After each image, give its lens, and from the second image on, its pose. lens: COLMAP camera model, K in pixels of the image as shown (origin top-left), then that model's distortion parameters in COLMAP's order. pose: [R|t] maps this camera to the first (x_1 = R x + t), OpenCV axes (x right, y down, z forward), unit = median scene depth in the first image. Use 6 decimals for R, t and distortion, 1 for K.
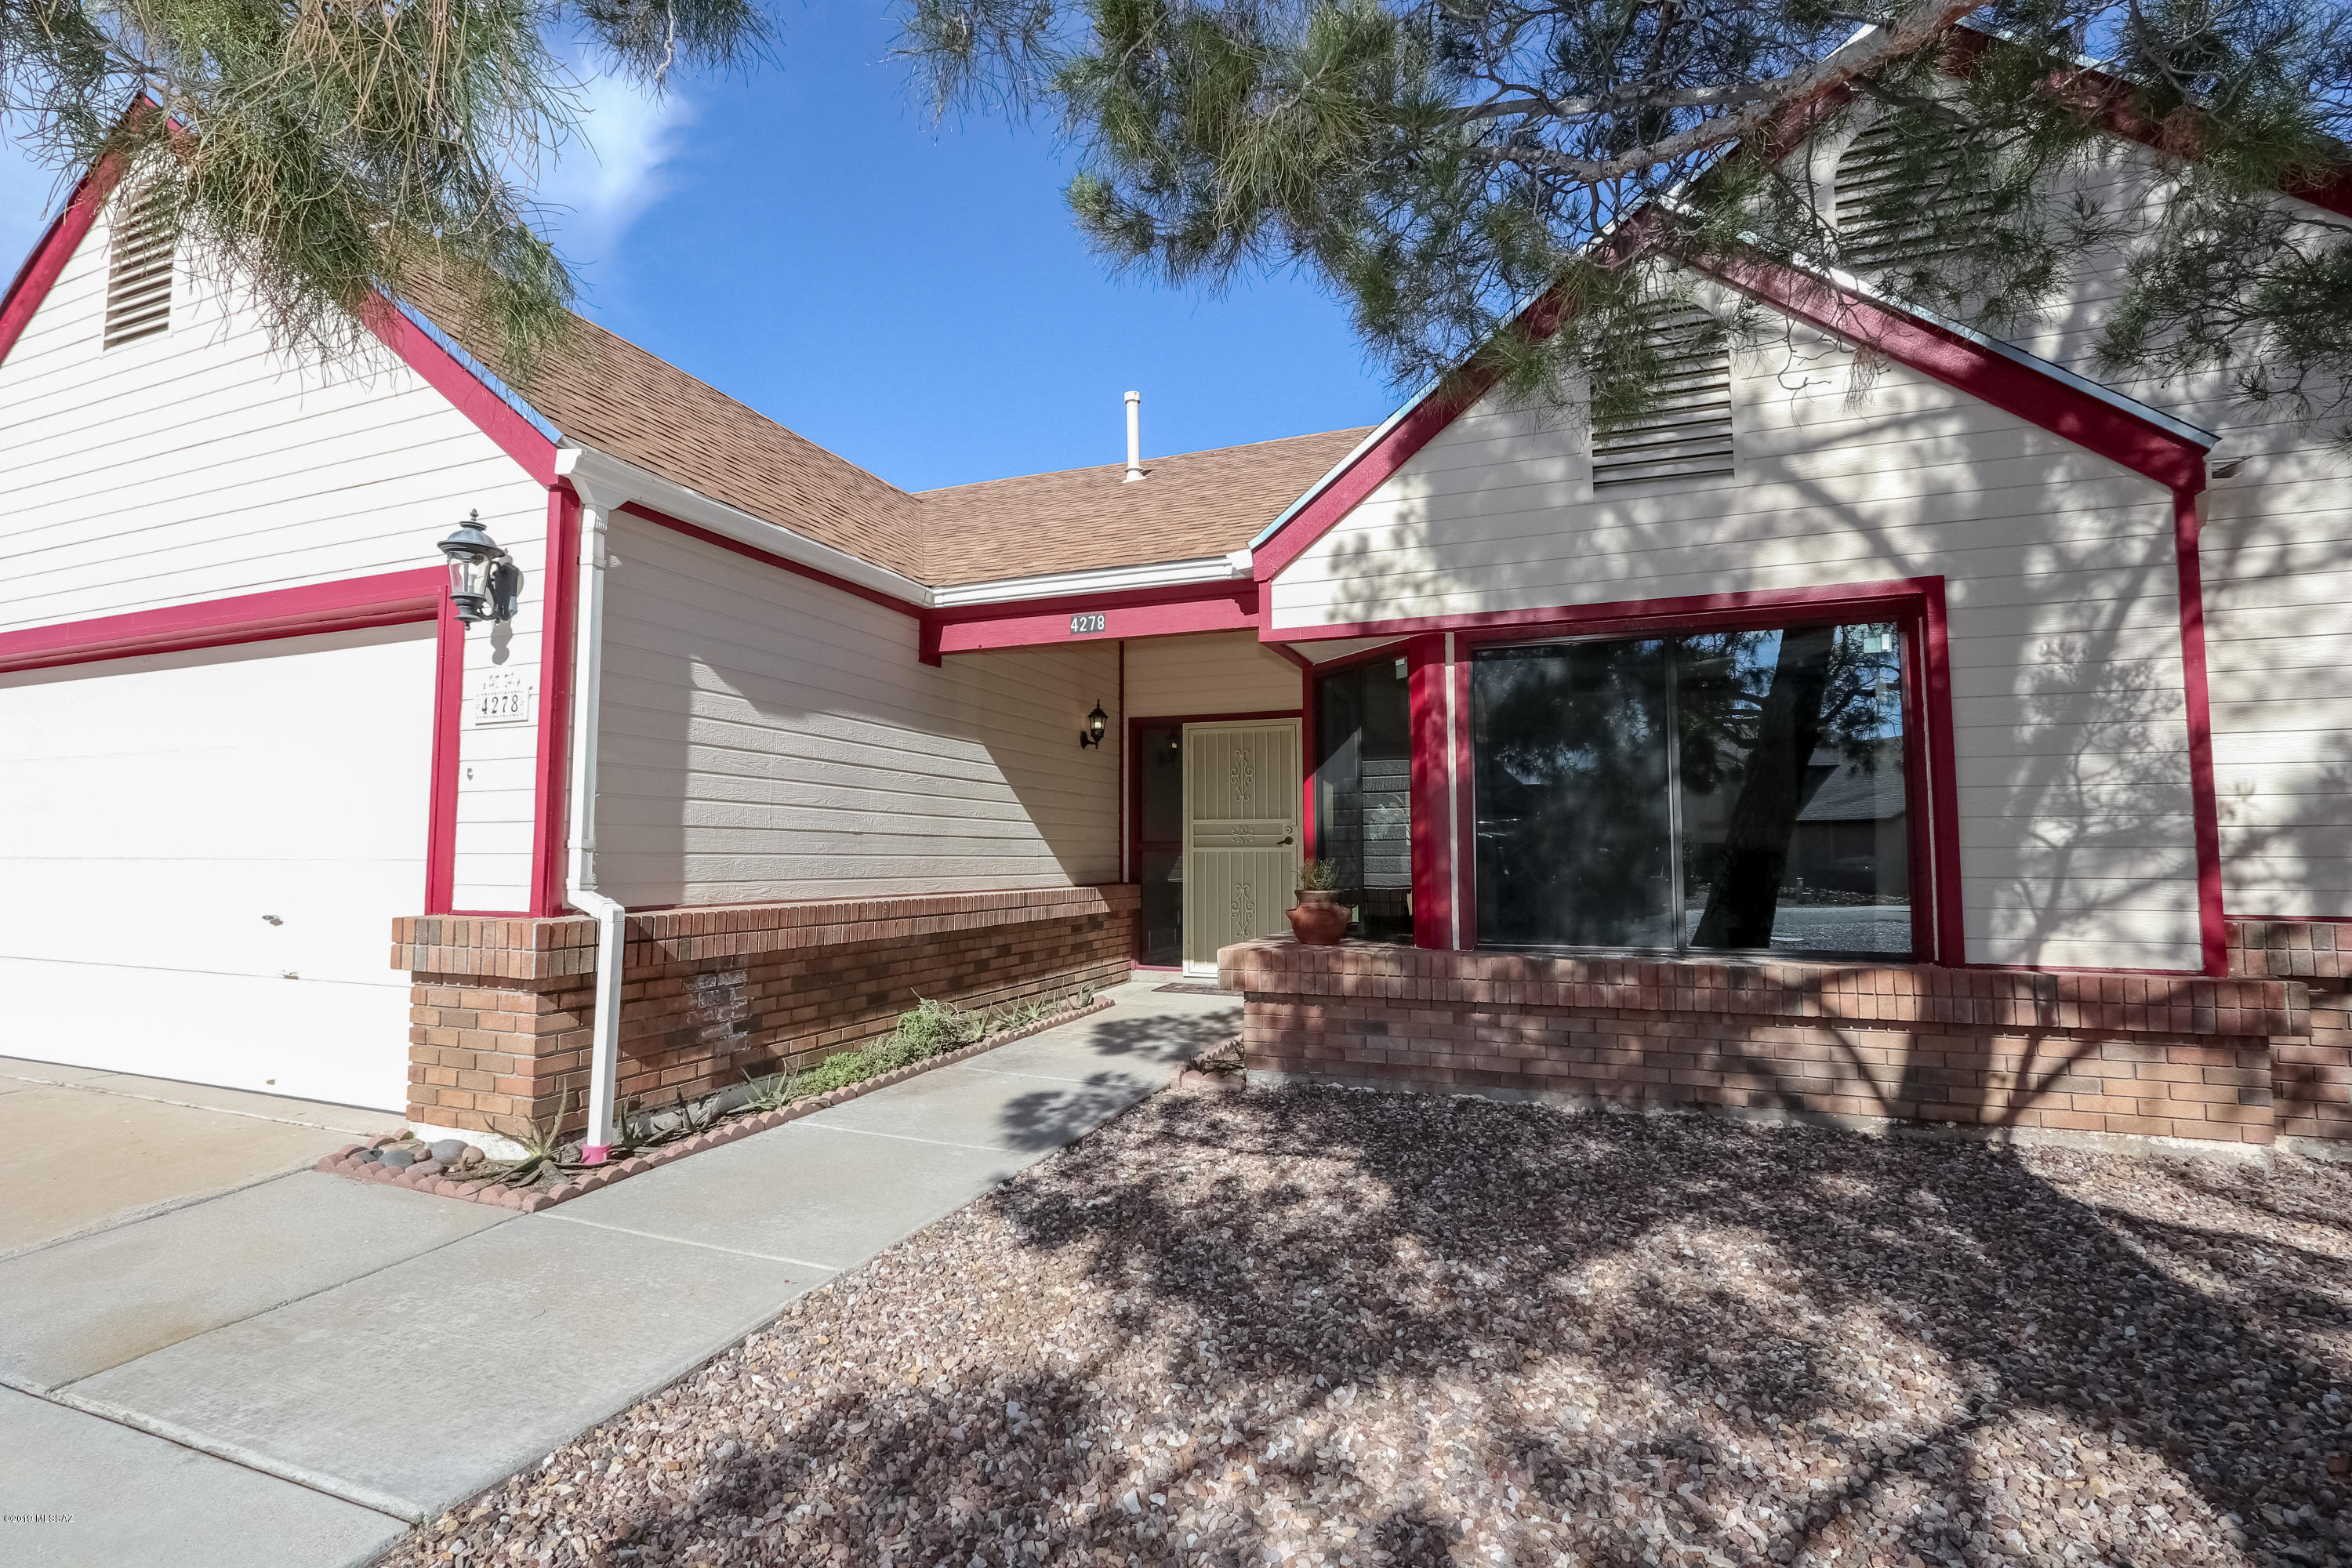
lens RADIAL K [[1109.1, 0, 1171.6], [0, 1109.1, 790.3], [0, 0, 1]] dist [-0.016799, 0.001392]
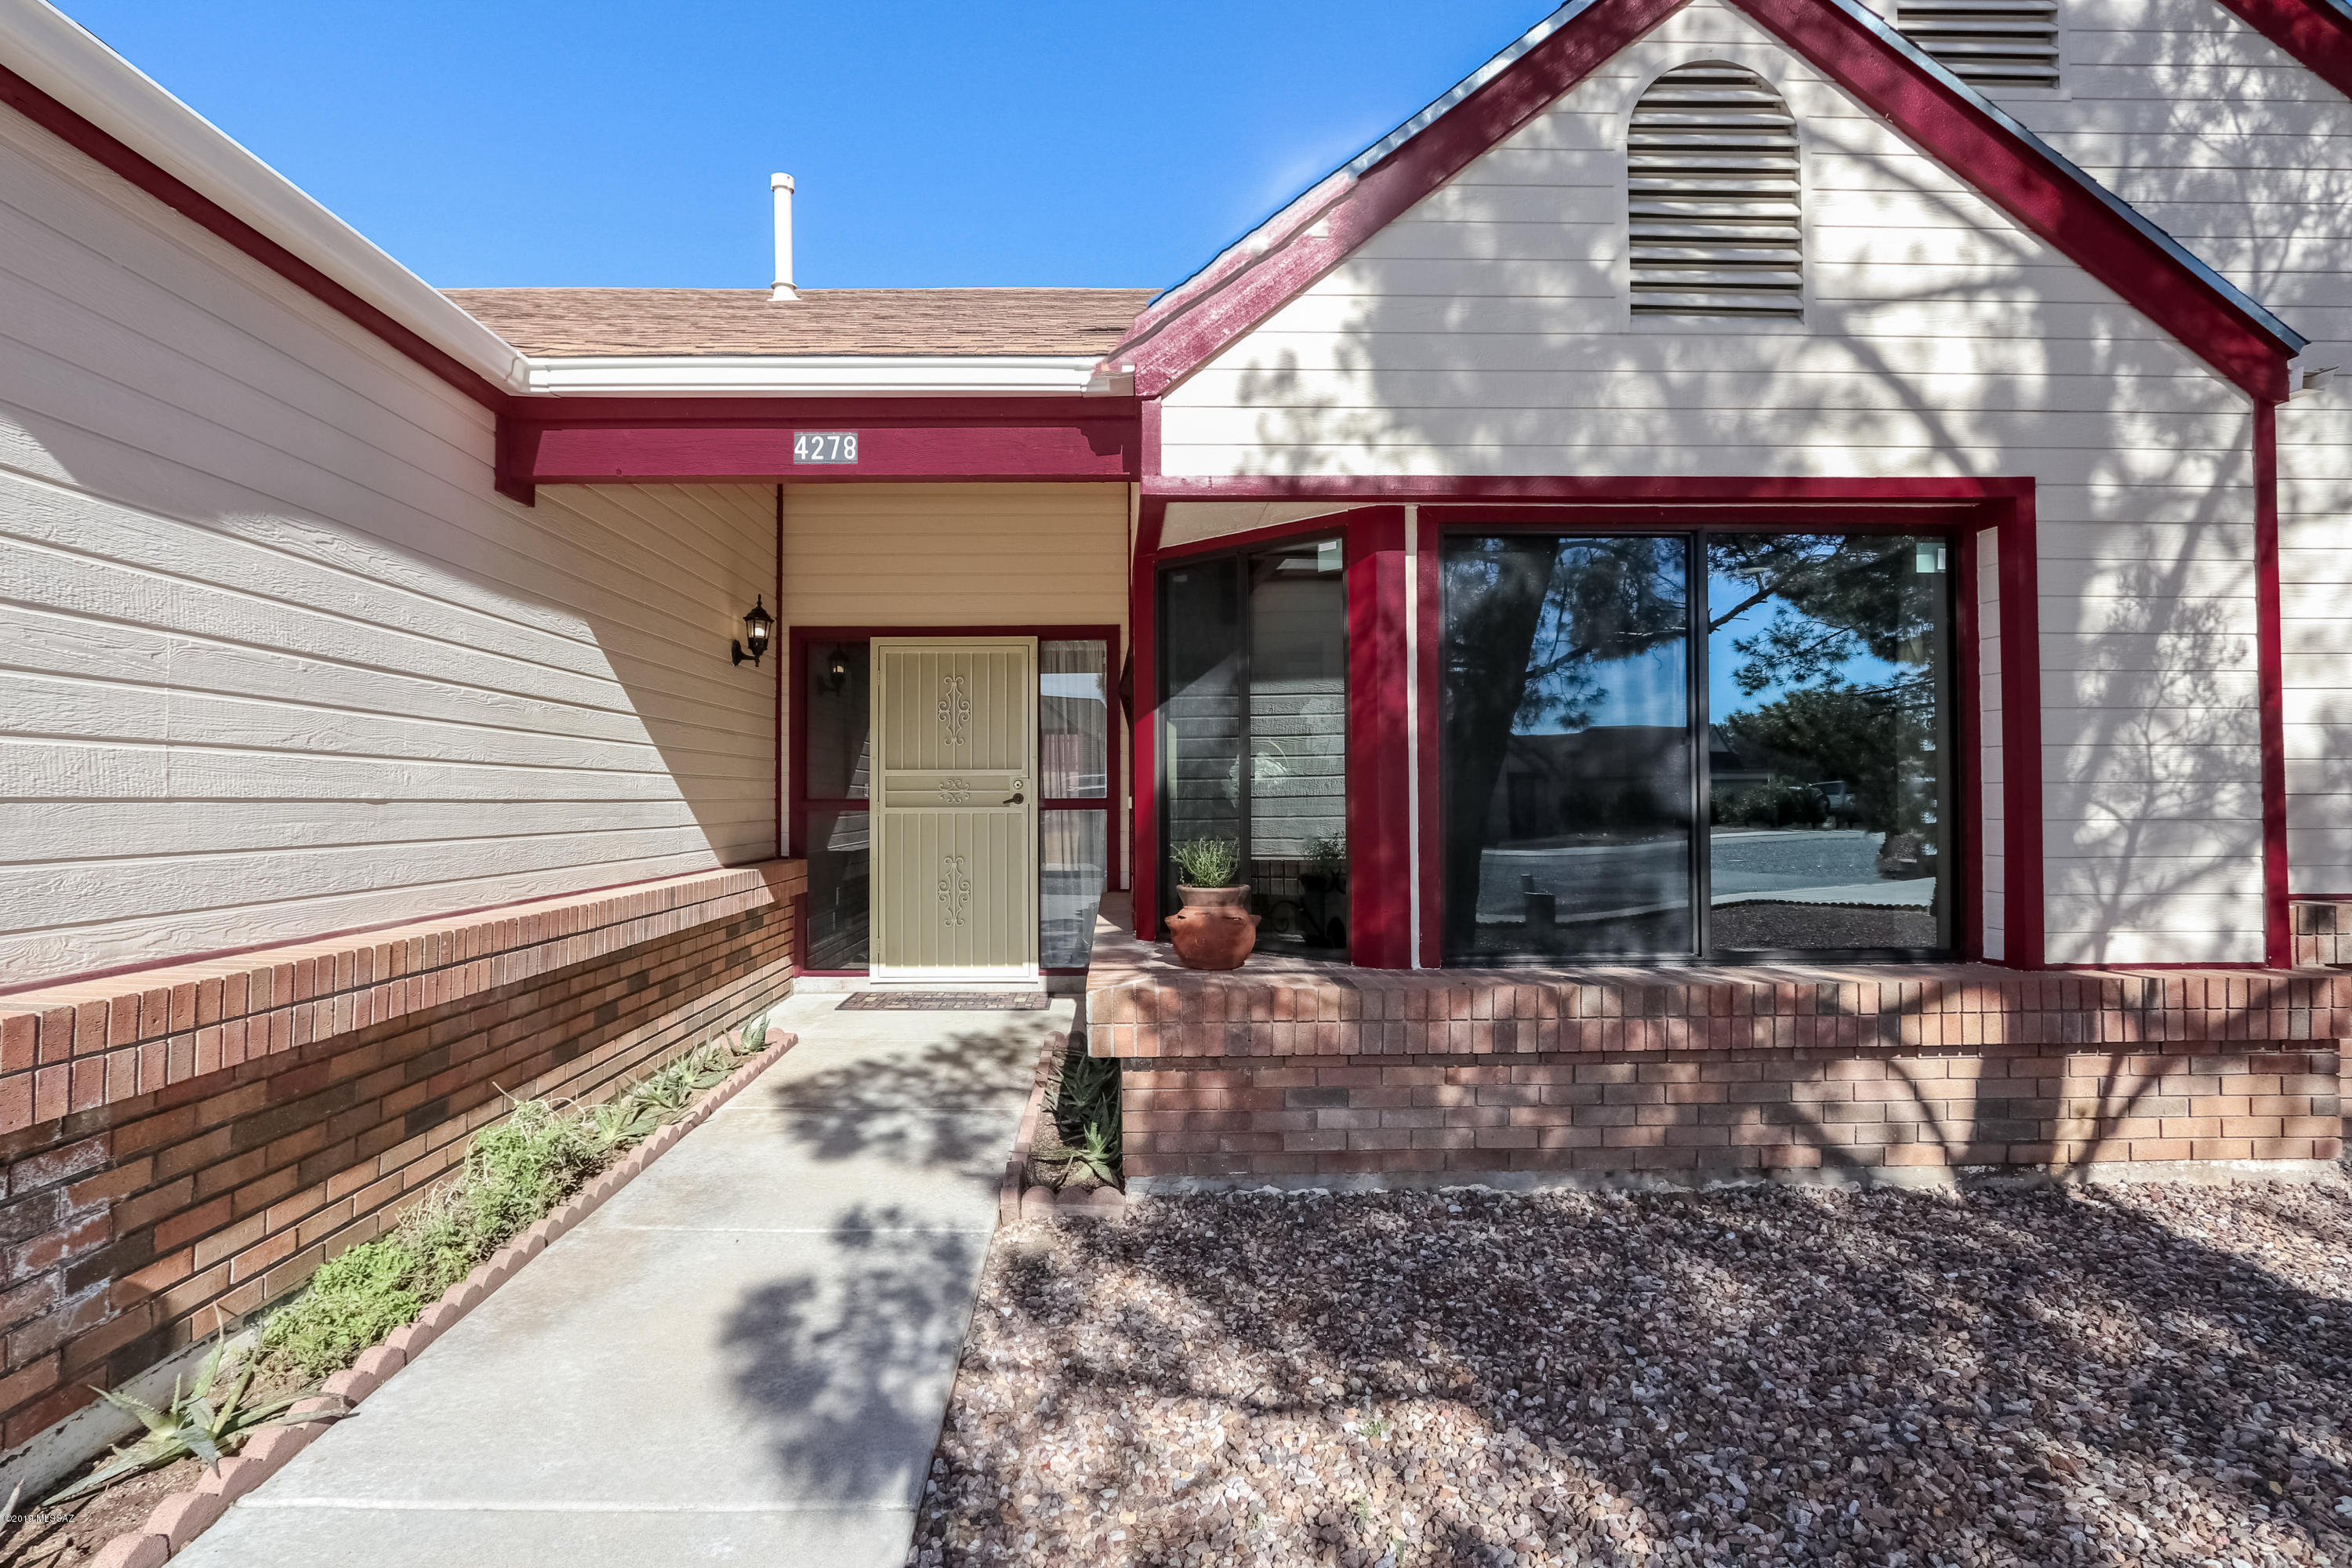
lens RADIAL K [[1109.1, 0, 1152.5], [0, 1109.1, 789.1], [0, 0, 1]] dist [-0.016799, 0.001392]
pose [[0.926305, 0.004404, 0.376749, -0.152641], [-0.023562, 0.998652, 0.046256, 0.001313], [-0.376038, -0.051724, 0.925160, 0.419754]]
